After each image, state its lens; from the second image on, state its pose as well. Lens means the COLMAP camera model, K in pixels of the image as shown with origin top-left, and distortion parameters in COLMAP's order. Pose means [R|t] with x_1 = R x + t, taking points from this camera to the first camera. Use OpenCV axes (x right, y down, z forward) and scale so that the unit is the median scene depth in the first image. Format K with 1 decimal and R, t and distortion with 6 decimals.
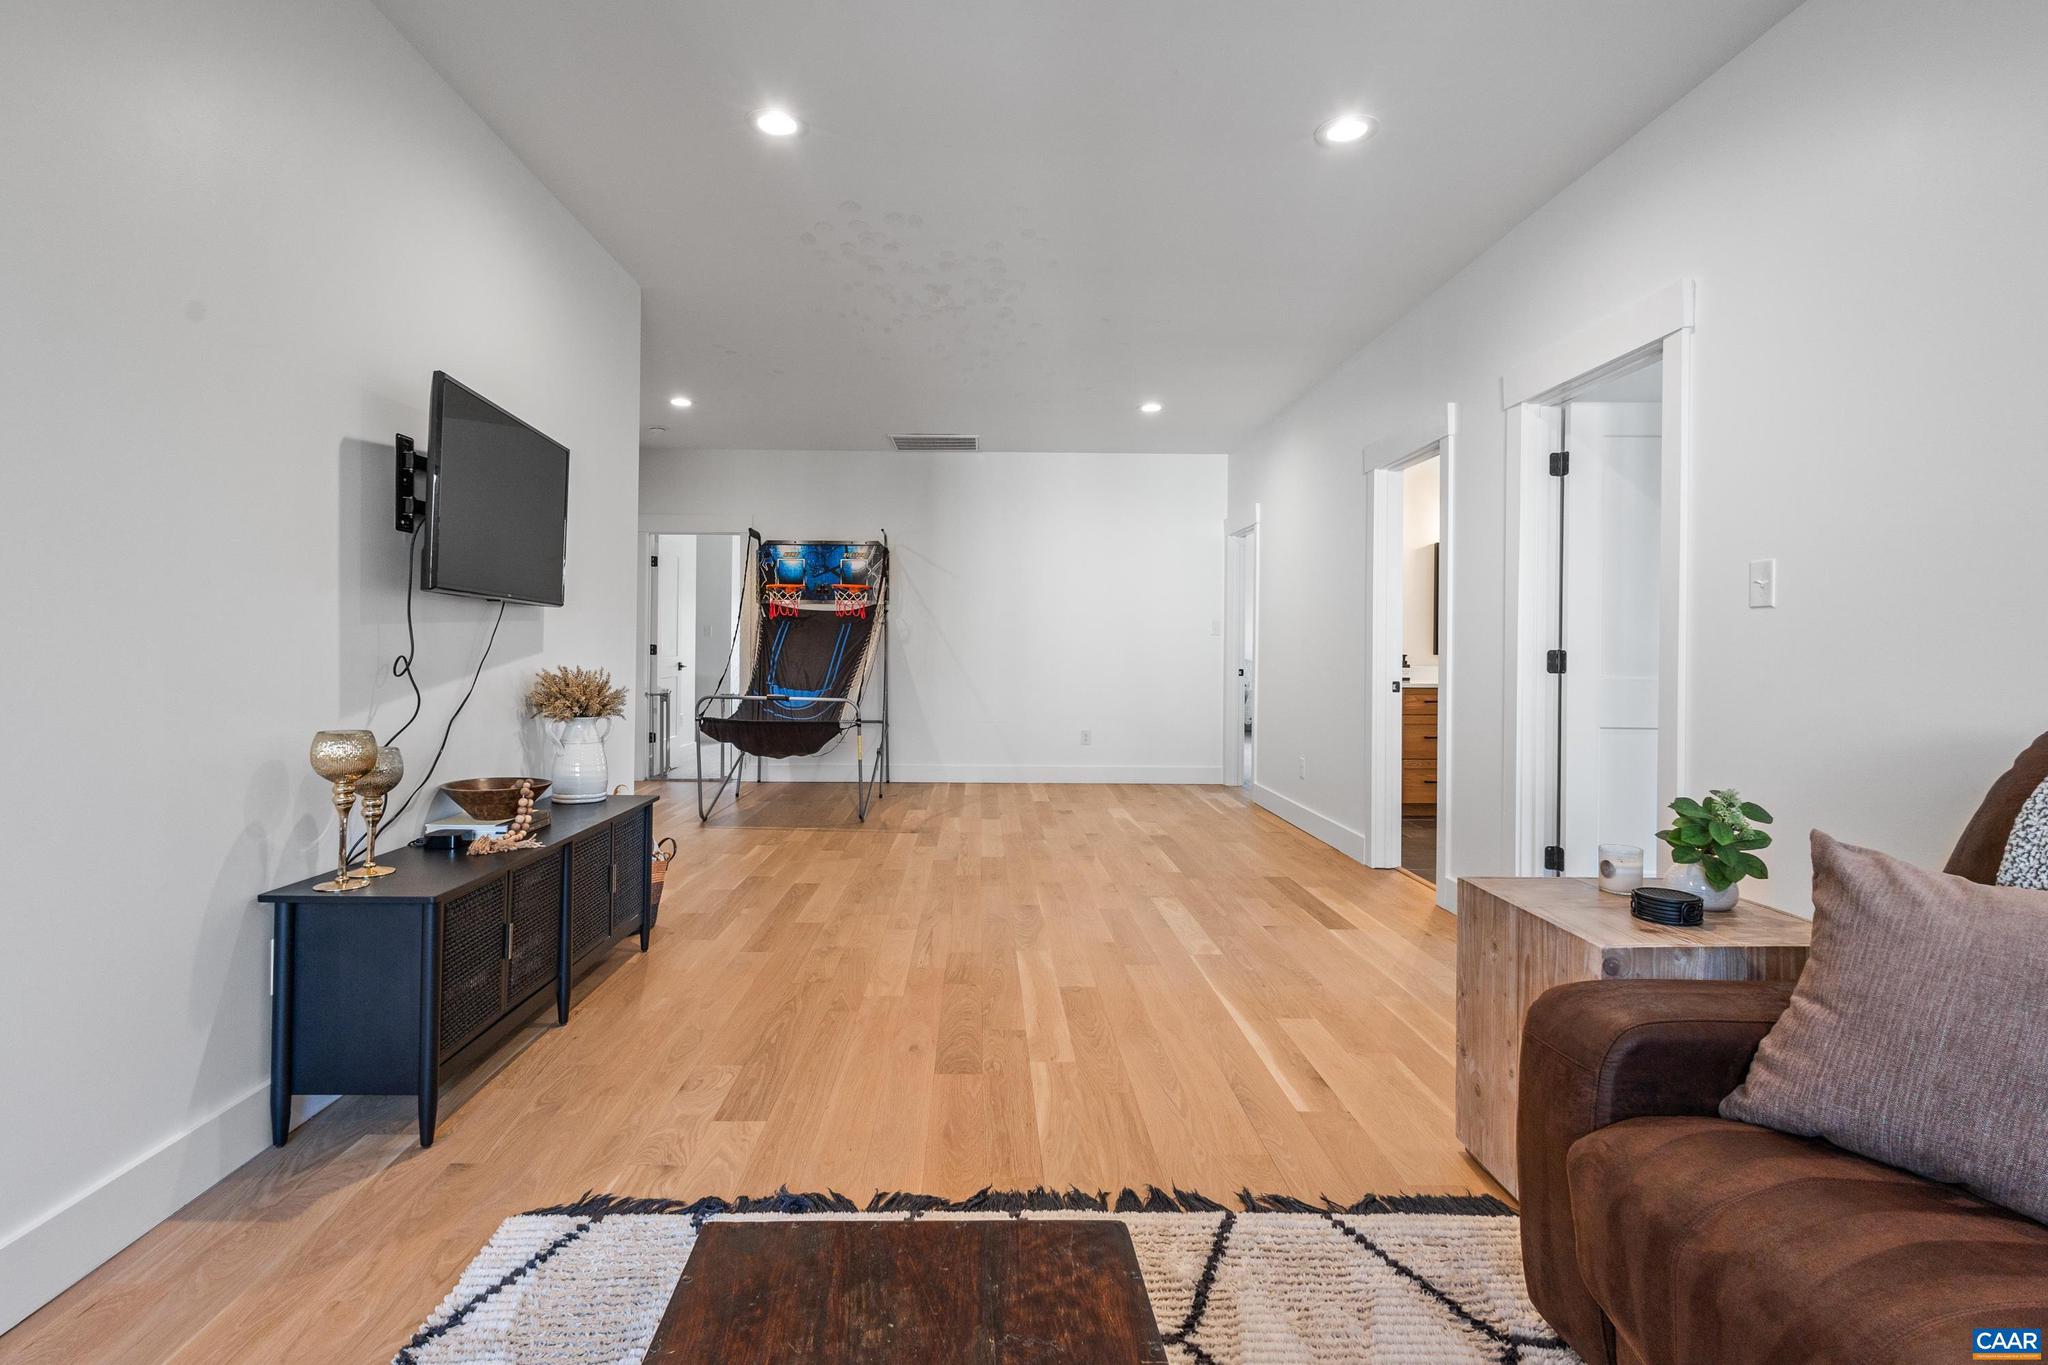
lens RADIAL K [[950.0, 0, 1018.3], [0, 950.0, 663.3], [0, 0, 1]] dist [0.013161, -0.003375]
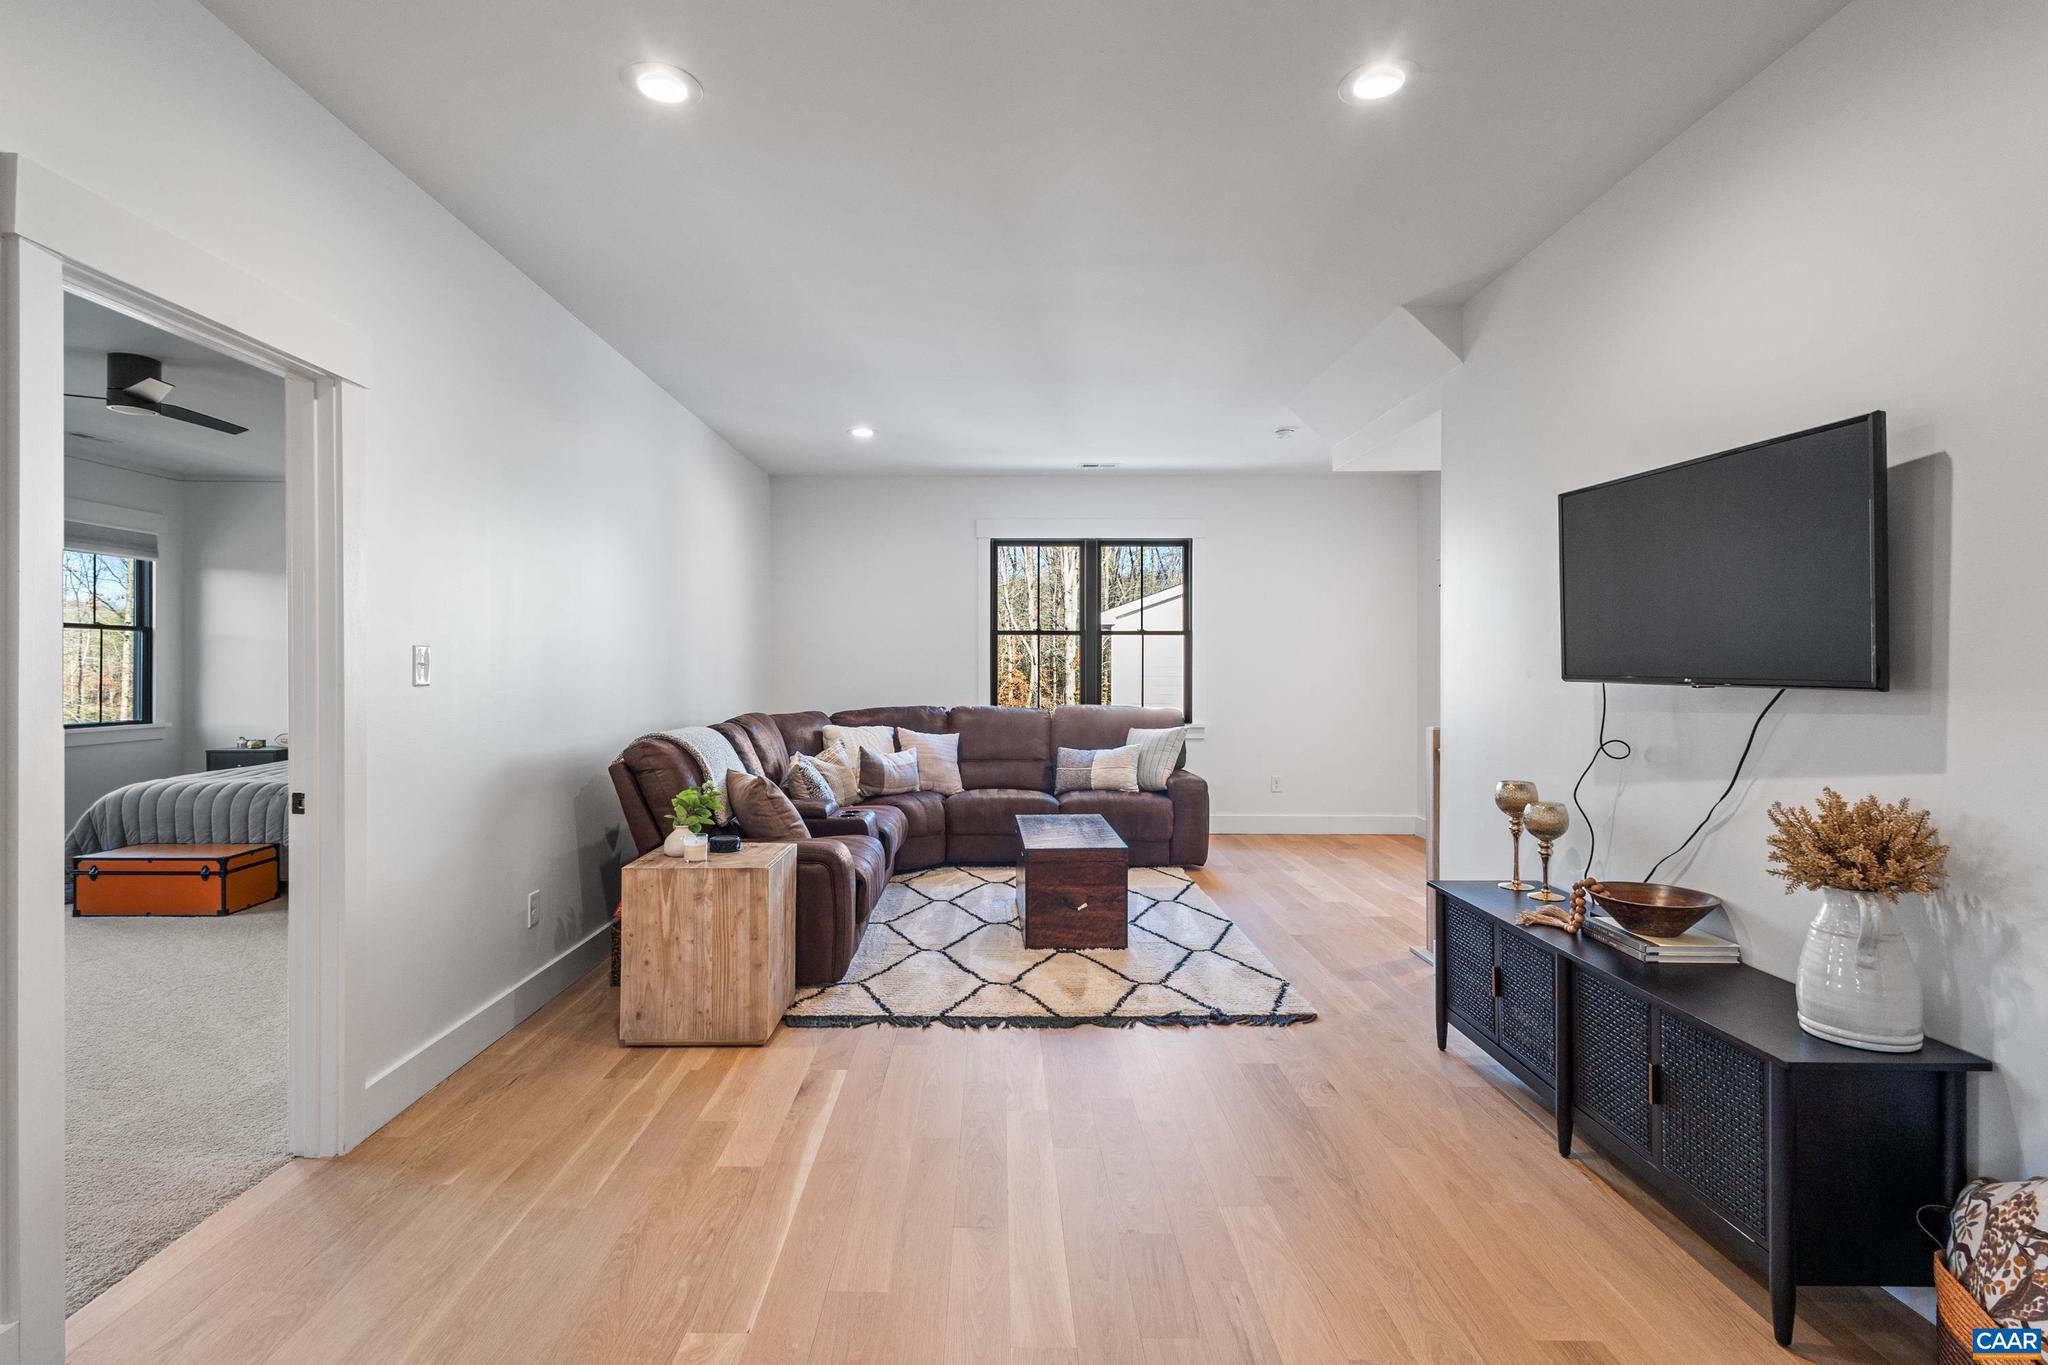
lens RADIAL K [[950.0, 0, 1016.2], [0, 950.0, 678.8], [0, 0, 1]] dist [0.013161, -0.003375]
pose [[-0.999768, -0.010613, 0.018757, 0.031839], [-0.010147, 0.999641, 0.024781, -0.092559], [-0.019013, 0.024584, -0.999517, 1.932555]]
